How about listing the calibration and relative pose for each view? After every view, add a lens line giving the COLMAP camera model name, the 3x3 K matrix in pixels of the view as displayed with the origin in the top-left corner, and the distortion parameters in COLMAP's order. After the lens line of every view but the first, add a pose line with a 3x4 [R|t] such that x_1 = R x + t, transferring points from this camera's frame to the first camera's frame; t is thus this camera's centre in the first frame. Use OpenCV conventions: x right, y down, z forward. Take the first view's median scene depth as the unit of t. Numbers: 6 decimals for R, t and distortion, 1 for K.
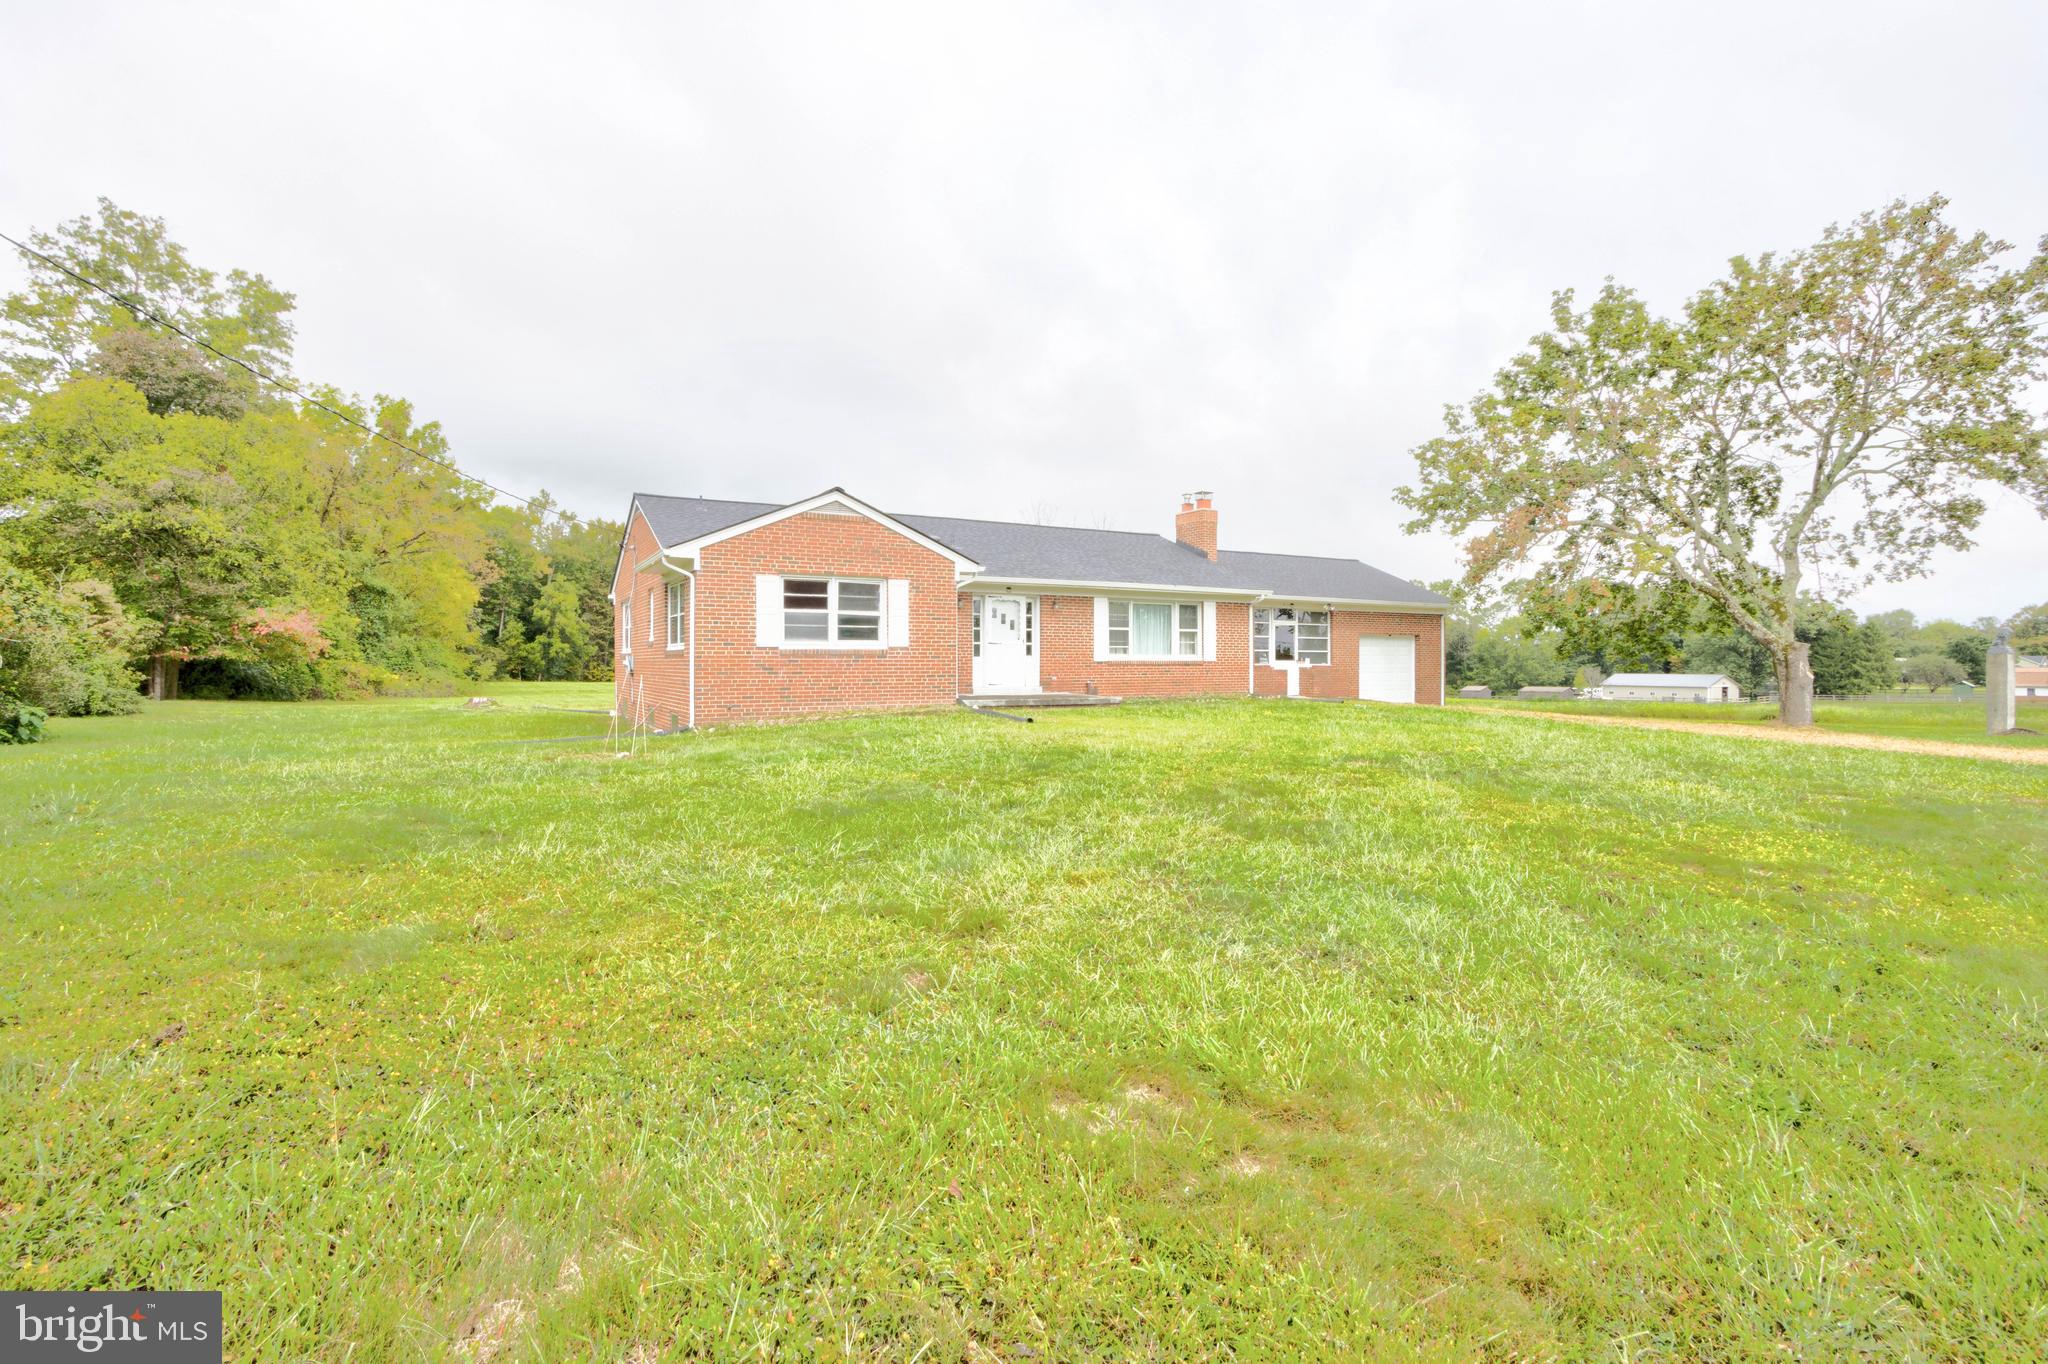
lens RADIAL K [[955.4, 0, 1007.6], [0, 955.4, 668.2], [0, 0, 1]] dist [-0.015229, 0.002310]
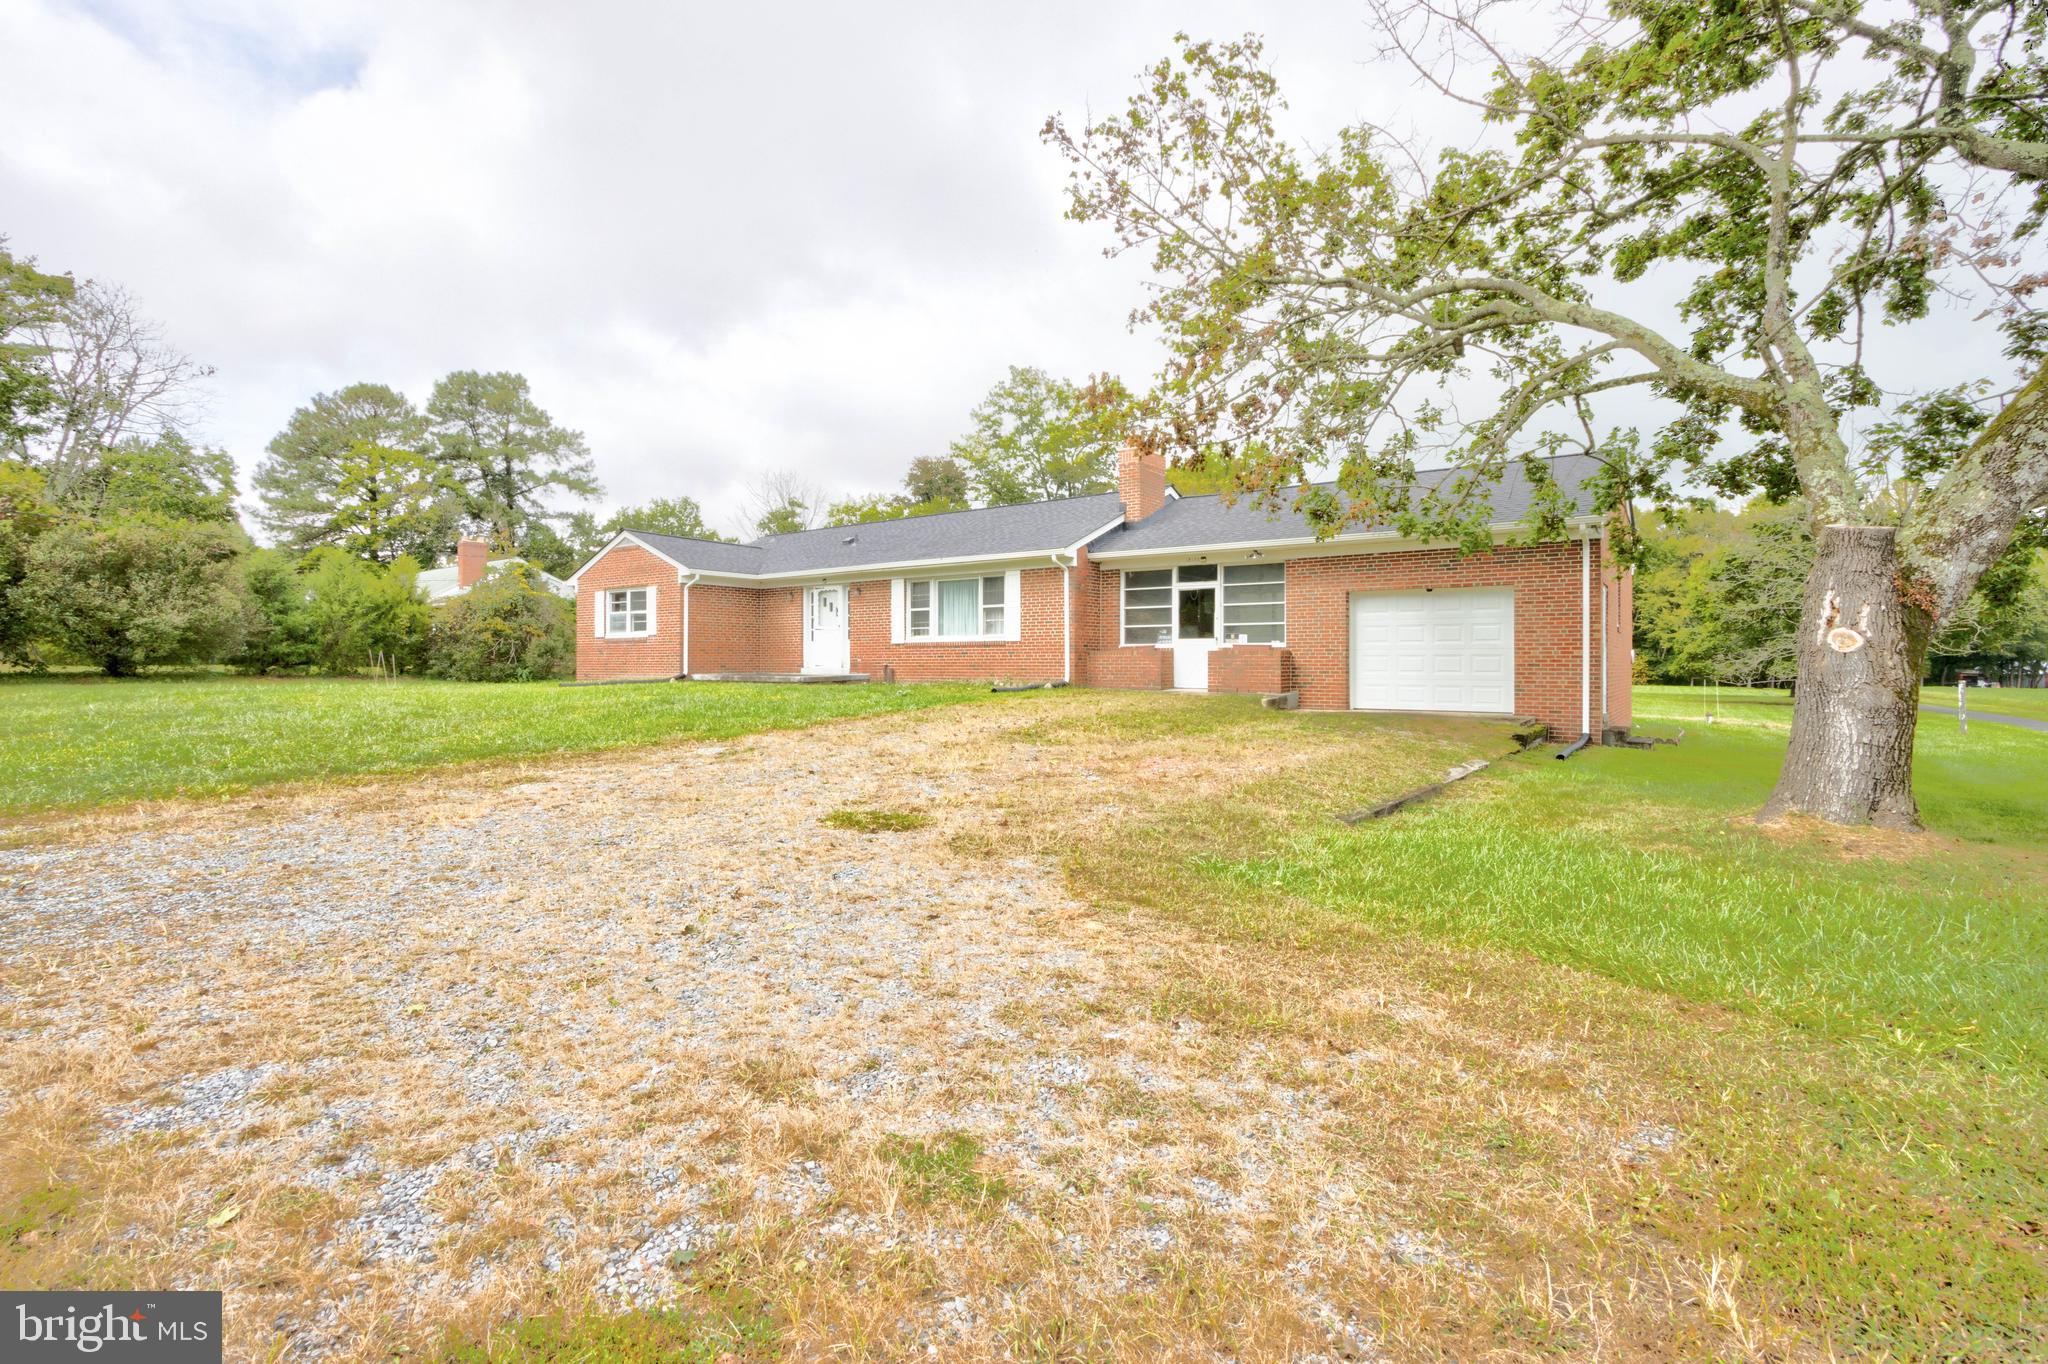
lens RADIAL K [[955.4, 0, 1010.9], [0, 955.4, 684.1], [0, 0, 1]] dist [-0.015229, 0.002310]
pose [[0.424698, 0.017179, -0.905172, 1.039326], [-0.006038, 0.999851, 0.016142, 0.017824], [0.905315, -0.001390, 0.424738, 0.681762]]
